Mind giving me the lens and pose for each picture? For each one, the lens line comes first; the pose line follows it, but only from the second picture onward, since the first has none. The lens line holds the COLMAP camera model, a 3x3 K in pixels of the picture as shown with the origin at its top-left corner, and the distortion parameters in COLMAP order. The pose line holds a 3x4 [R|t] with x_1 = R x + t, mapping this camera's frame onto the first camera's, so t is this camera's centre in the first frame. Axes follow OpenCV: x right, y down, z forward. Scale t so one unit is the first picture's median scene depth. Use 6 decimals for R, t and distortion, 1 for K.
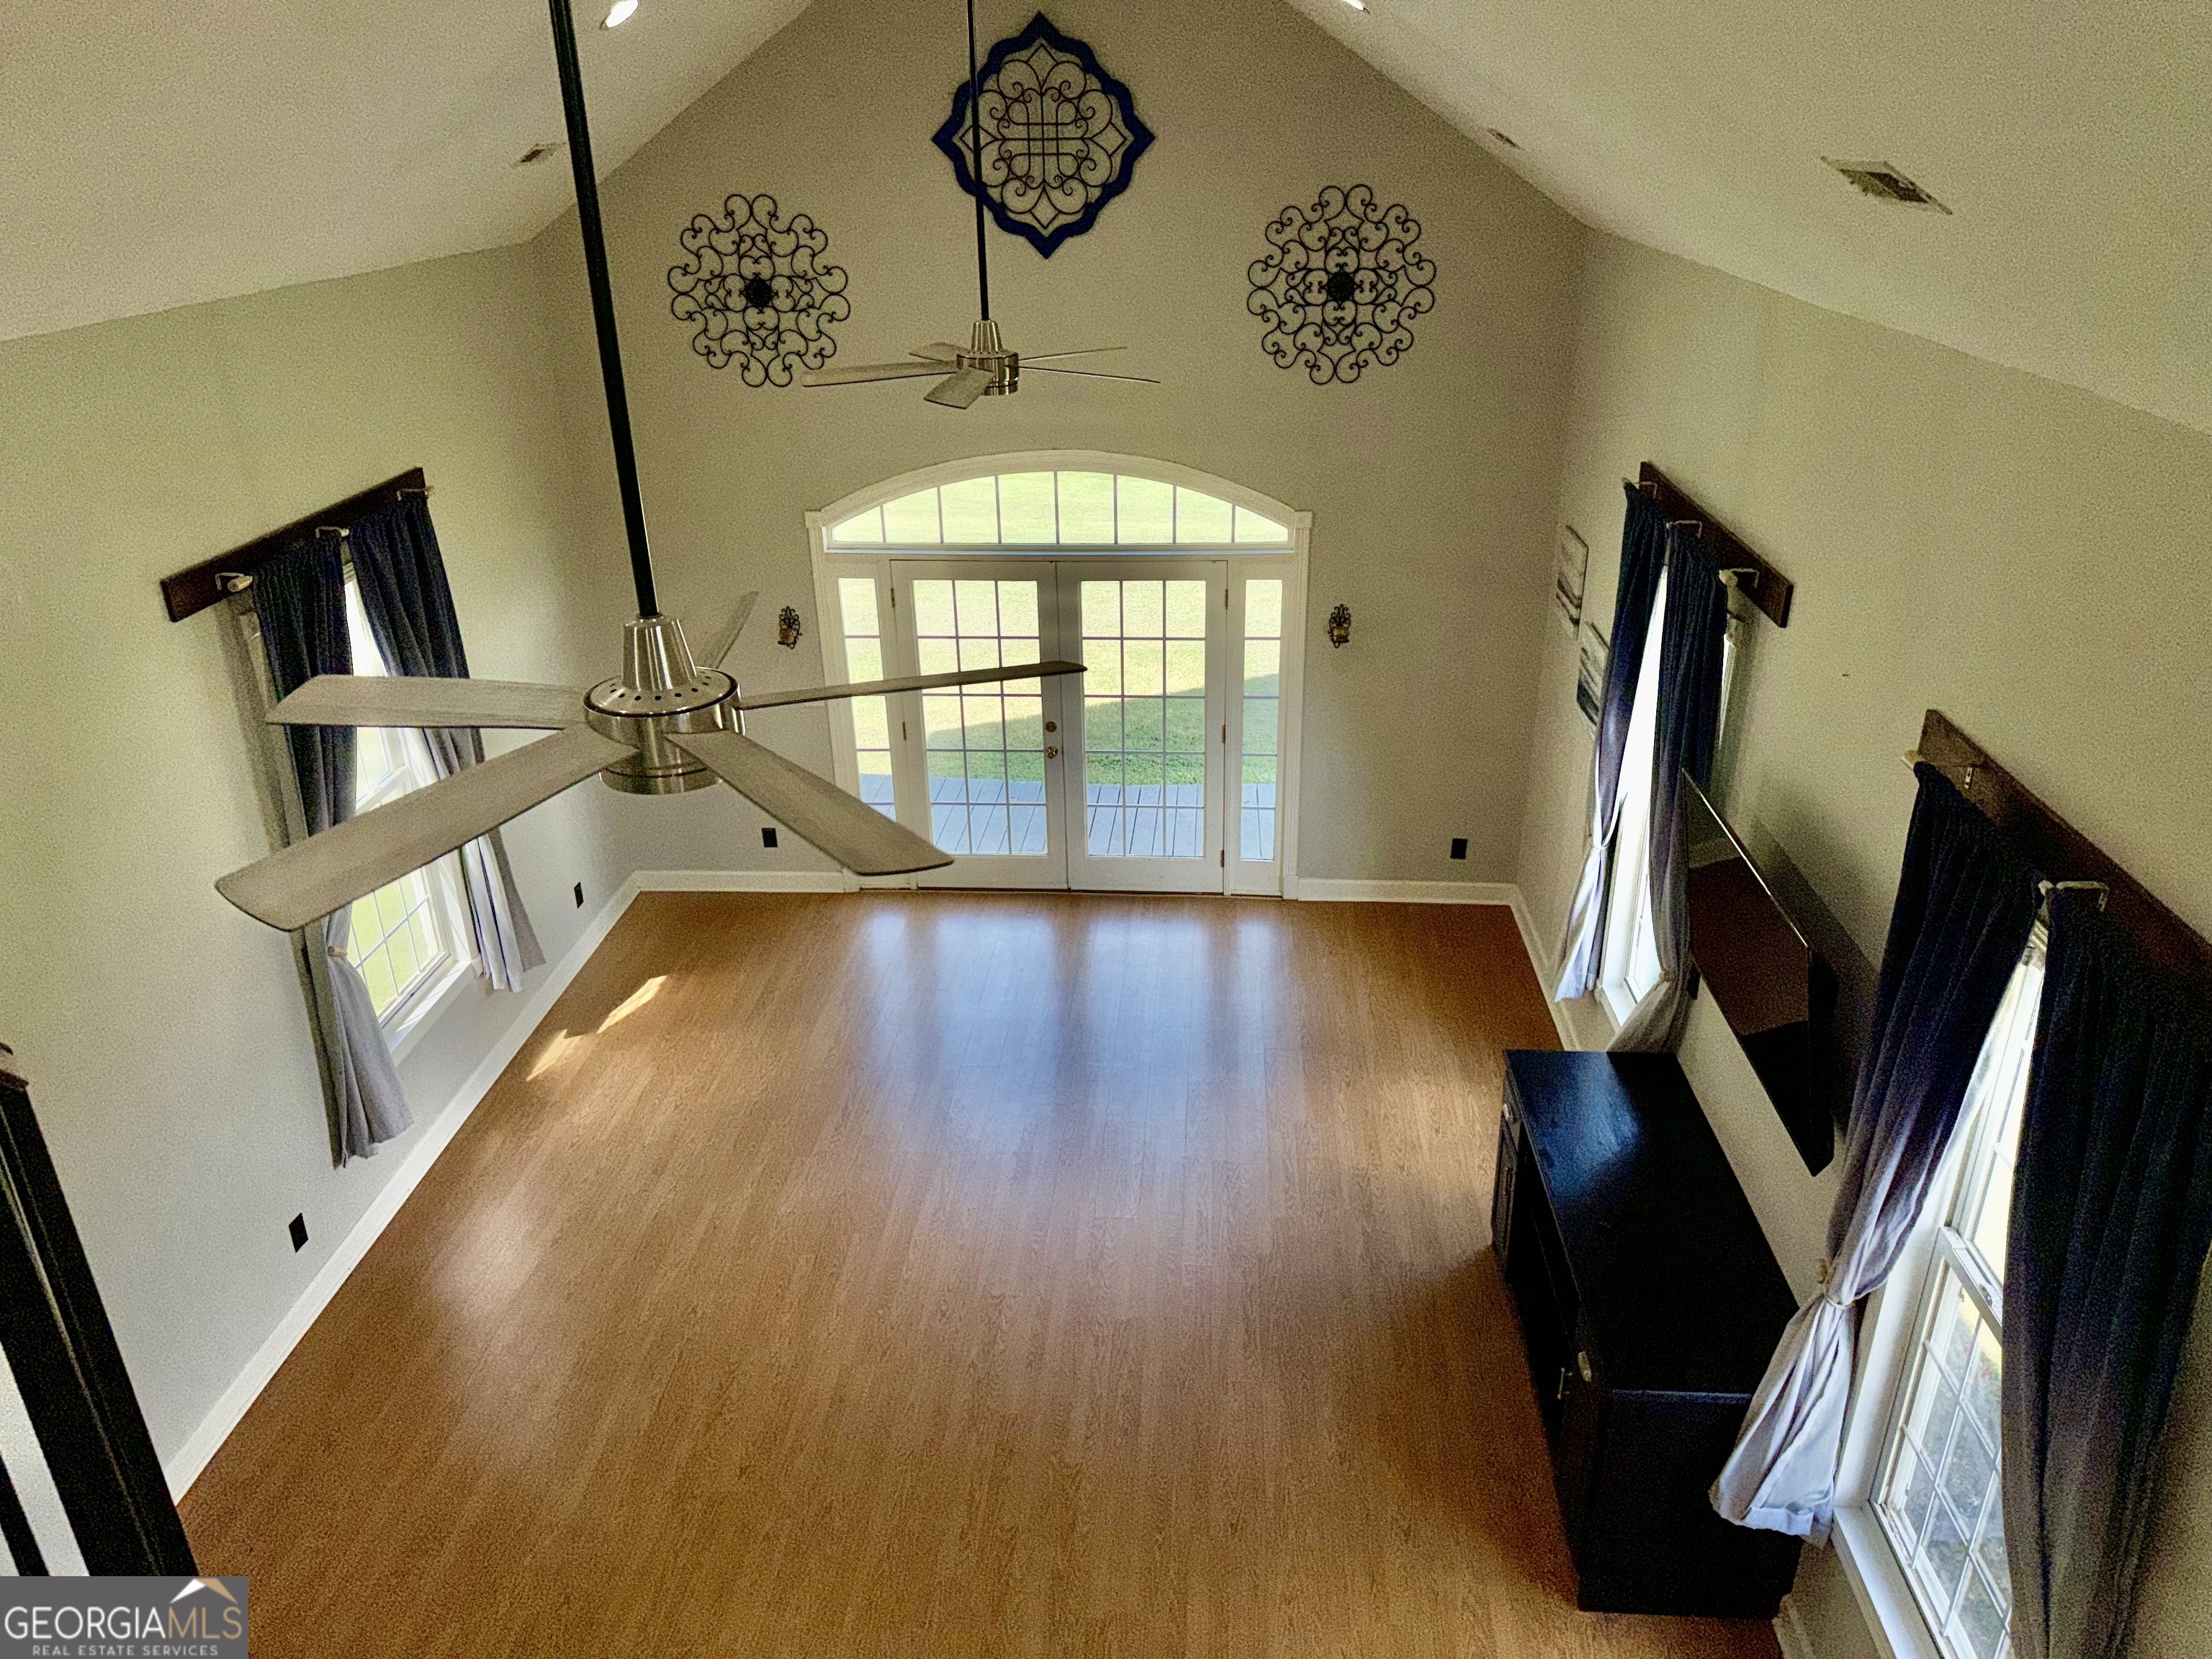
lens RADIAL K [[1584.6, 0, 1122.9], [0, 1584.6, 842.0], [0, 0, 1]] dist [0.079255, -0.082282]
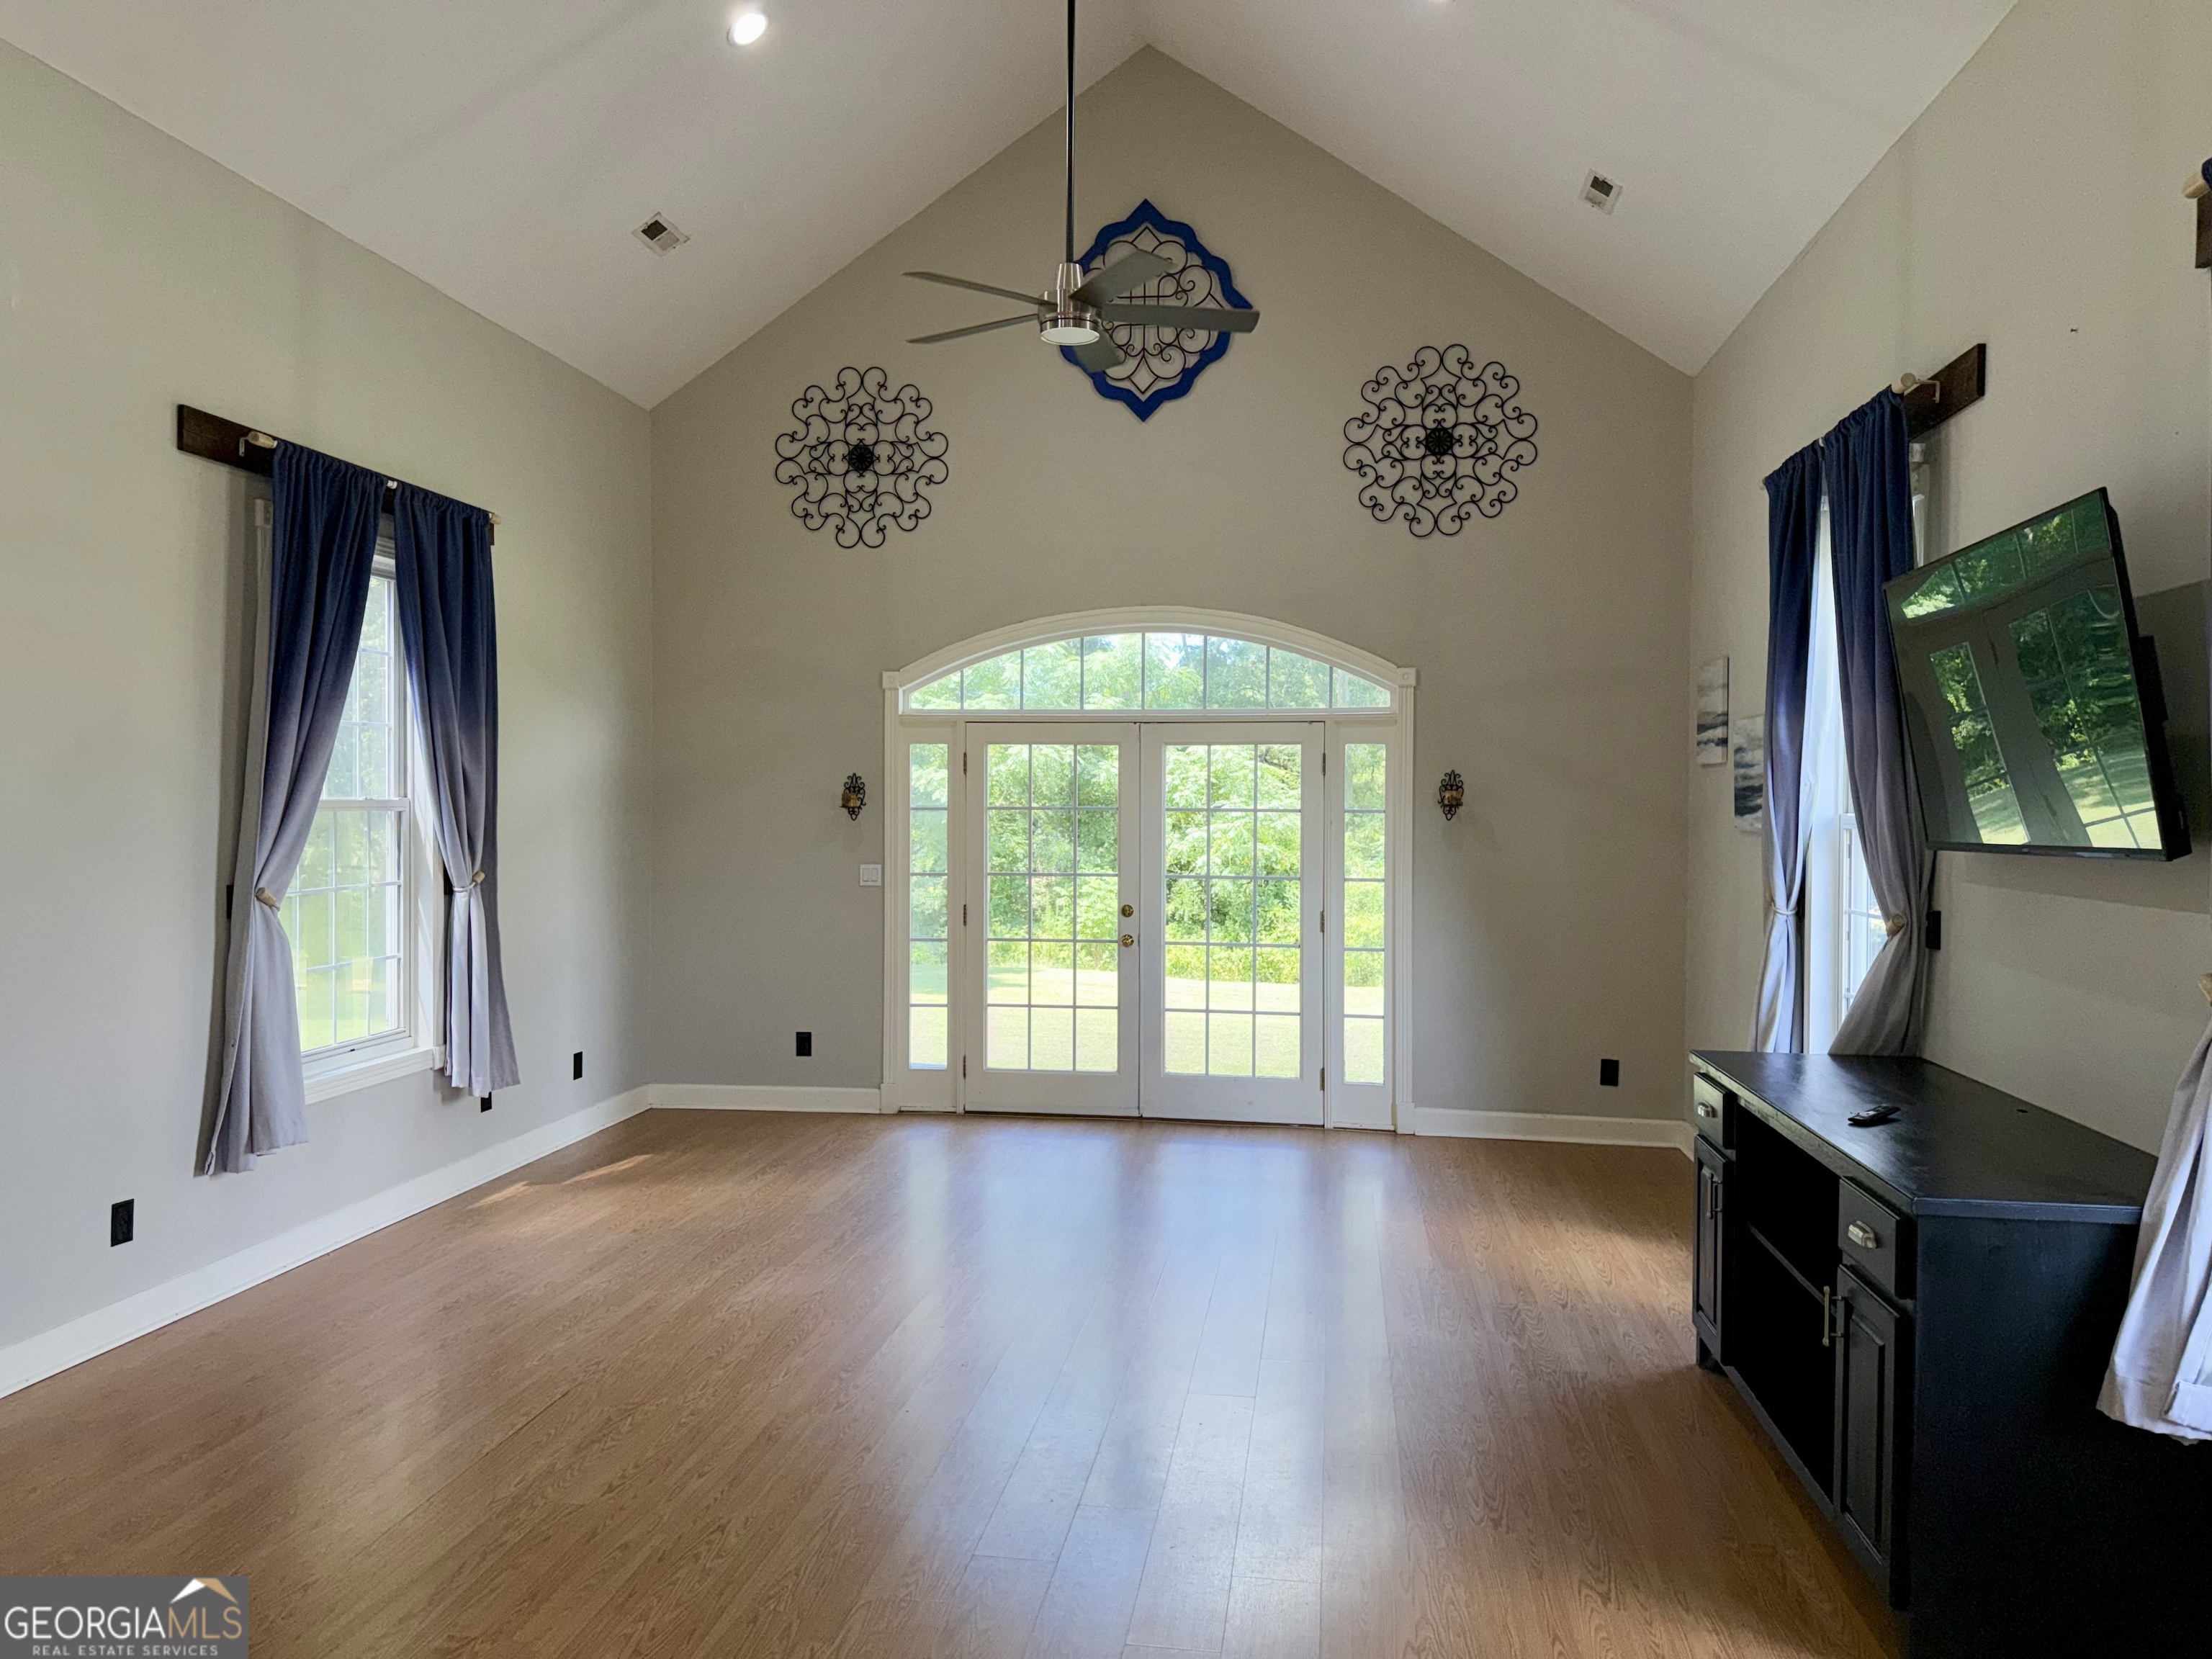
lens RADIAL K [[1584.6, 0, 1110.2], [0, 1584.6, 810.9], [0, 0, 1]] dist [0.079255, -0.082282]
pose [[0.996483, 0.020438, -0.081268, 0.018343], [-0.052178, 0.910195, -0.410880, 0.276611], [0.065572, 0.413675, 0.908060, 0.186435]]
